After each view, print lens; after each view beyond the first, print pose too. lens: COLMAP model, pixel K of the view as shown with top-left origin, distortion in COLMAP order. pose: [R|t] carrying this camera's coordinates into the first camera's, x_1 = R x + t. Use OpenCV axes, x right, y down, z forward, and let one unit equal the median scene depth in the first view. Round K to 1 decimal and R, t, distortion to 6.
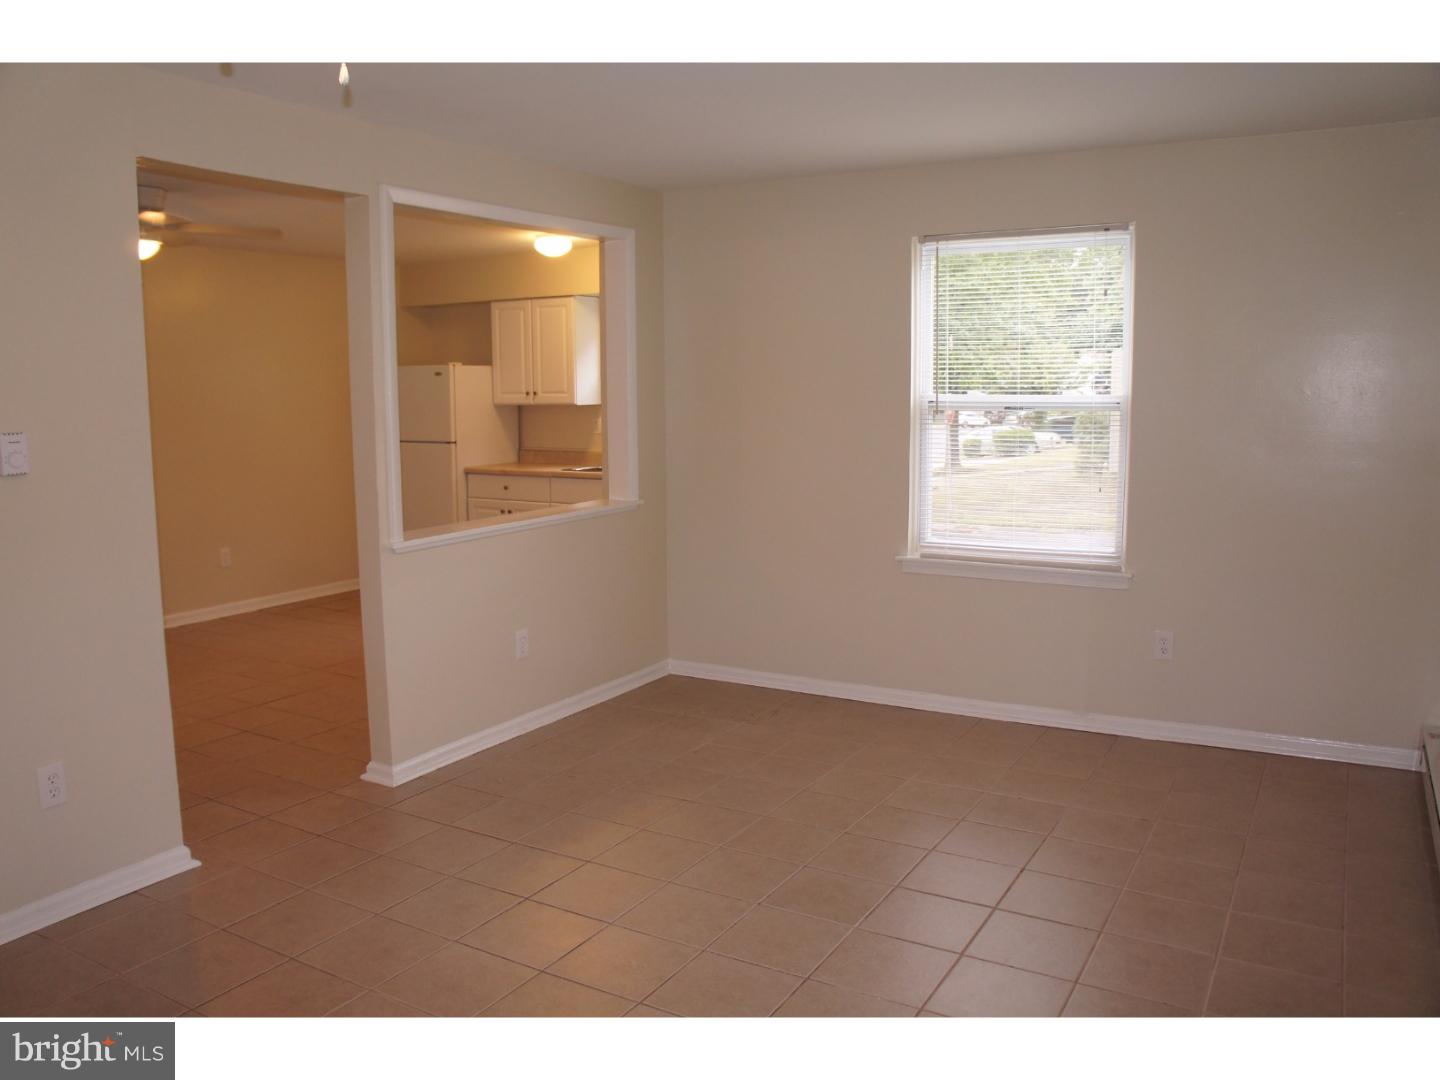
lens RADIAL K [[1128.5, 0, 720.0], [0, 1128.5, 540.0], [0, 0, 1]] dist [-0.187027, 0.128714]
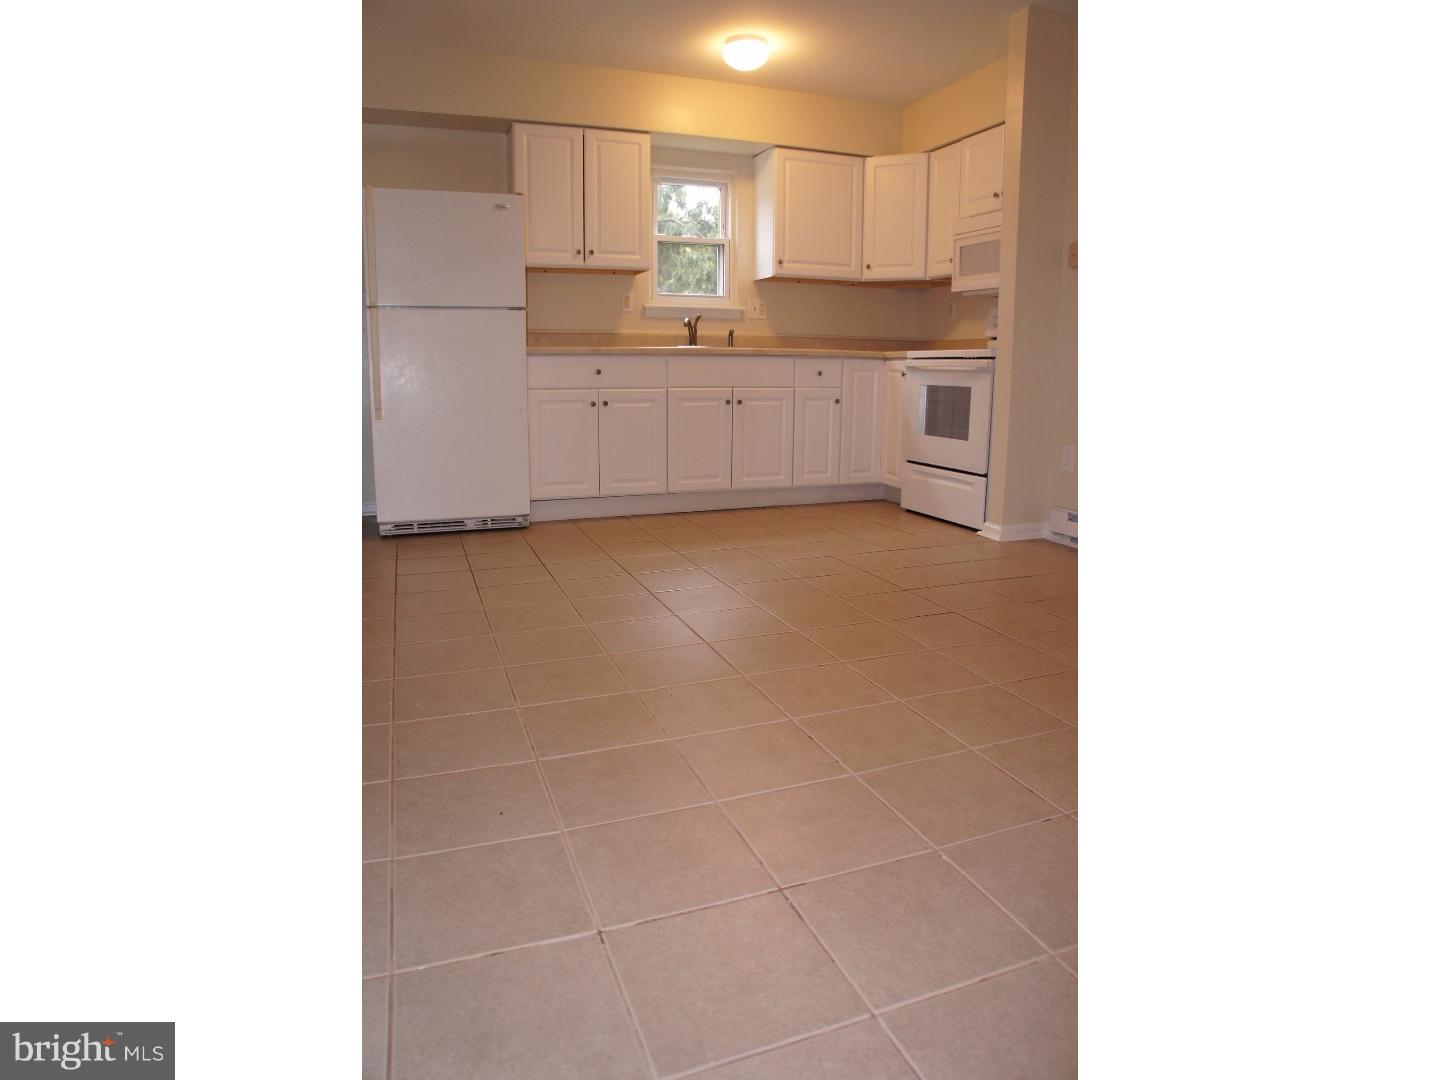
lens RADIAL K [[863.7, 0, 728.7], [0, 863.7, 541.0], [0, 0, 1]] dist [-0.142388, 0.044975]
pose [[0.615956, -0.142400, 0.774804, -0.598451], [0.096113, 0.989764, 0.105499, 0.013468], [-0.781896, 0.009486, 0.623337, 0.574761]]
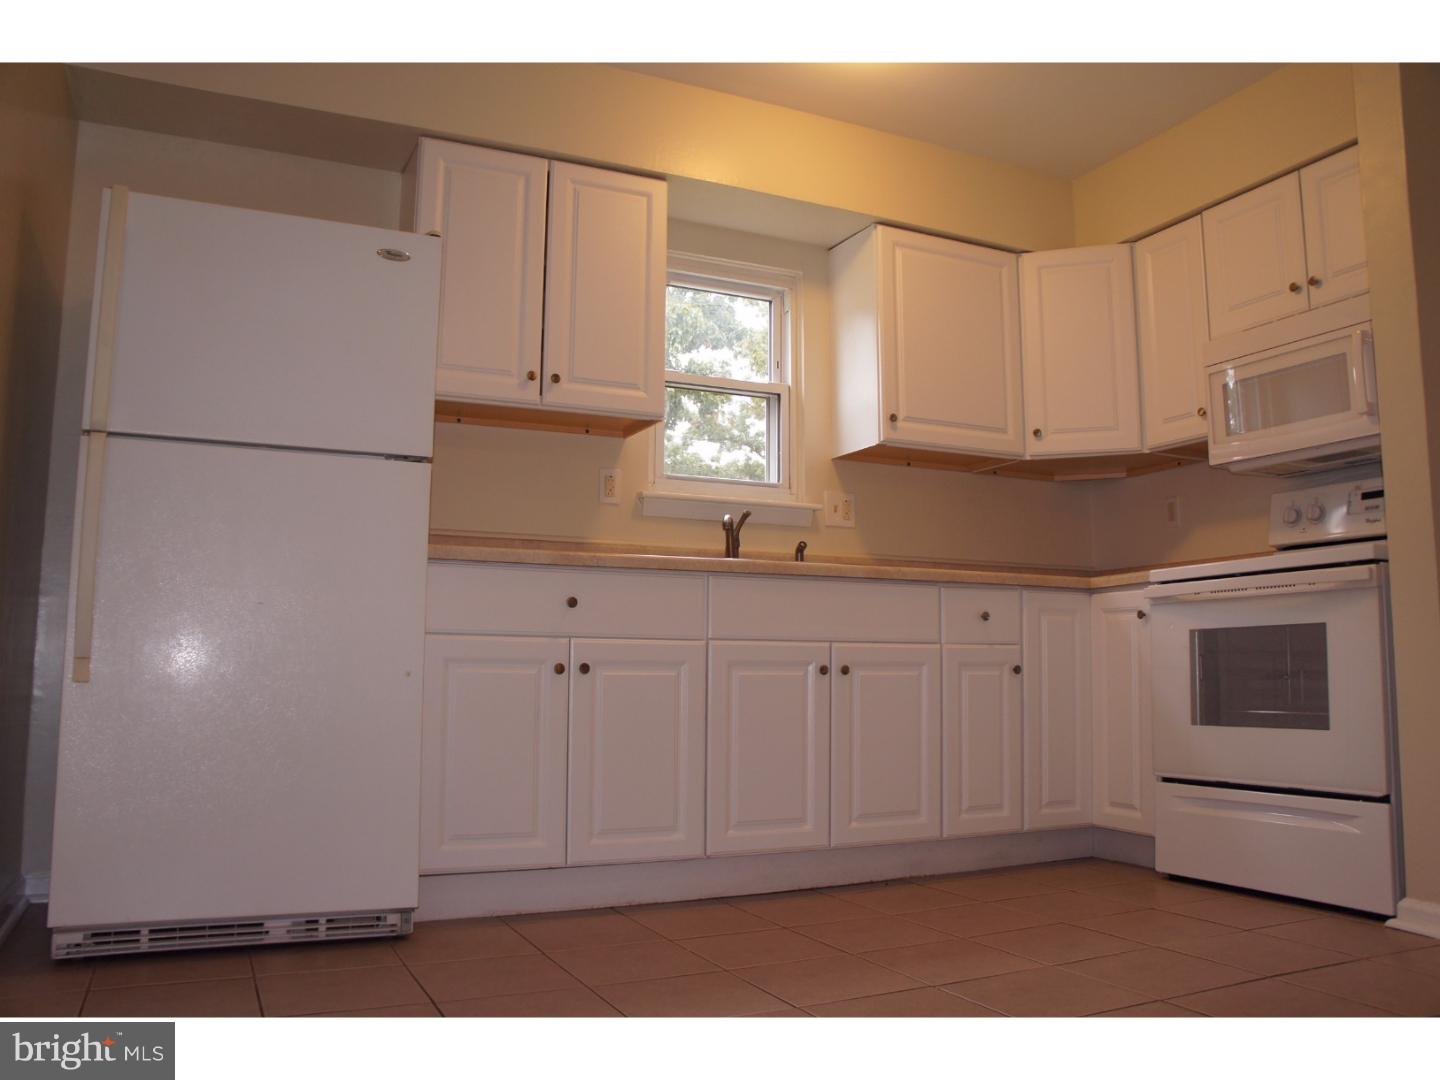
lens RADIAL K [[1153.4, 0, 718.6], [0, 1153.4, 544.4], [0, 0, 1]] dist [-0.173769, 0.146202]
pose [[0.556268, 0.108232, 0.823924, -0.471837], [0.104806, 0.974428, -0.198761, 0.014143], [-0.824367, 0.196917, 0.530700, 0.760933]]
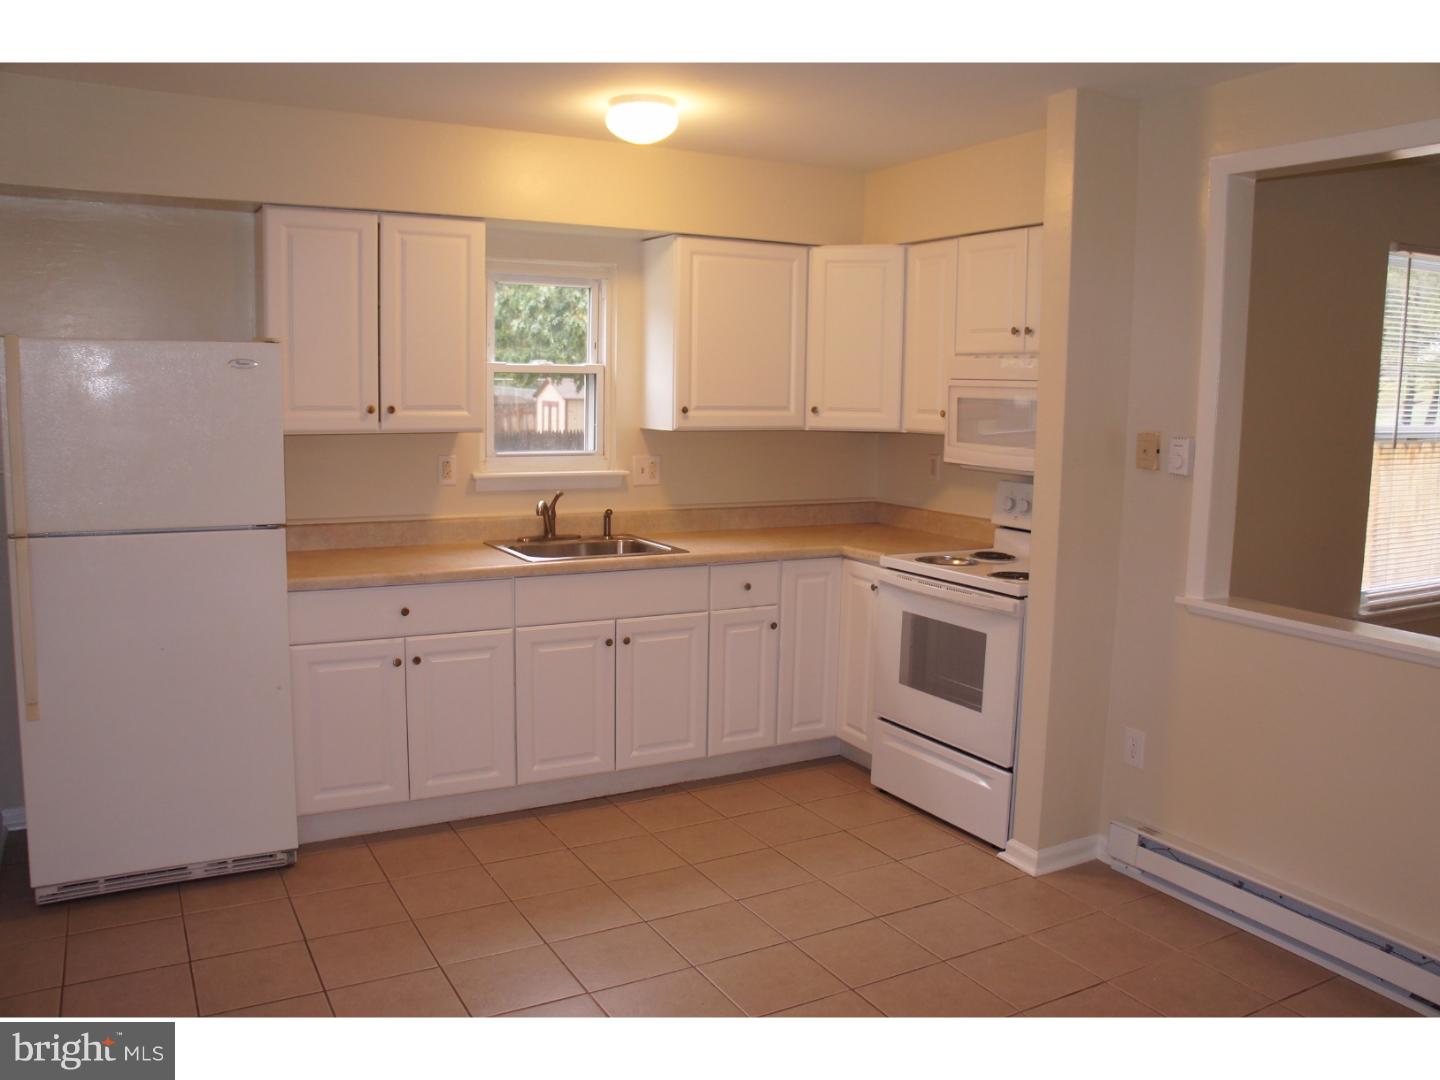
lens RADIAL K [[1172.1, 0, 720.0], [0, 1172.1, 540.0], [0, 0, 1]] dist [-0.178186, 0.172426]
pose [[0.506645, -0.097858, 0.856583, -0.536994], [0.097632, 0.993659, 0.055772, -0.090605], [-0.856609, 0.055373, 0.512986, 0.636118]]
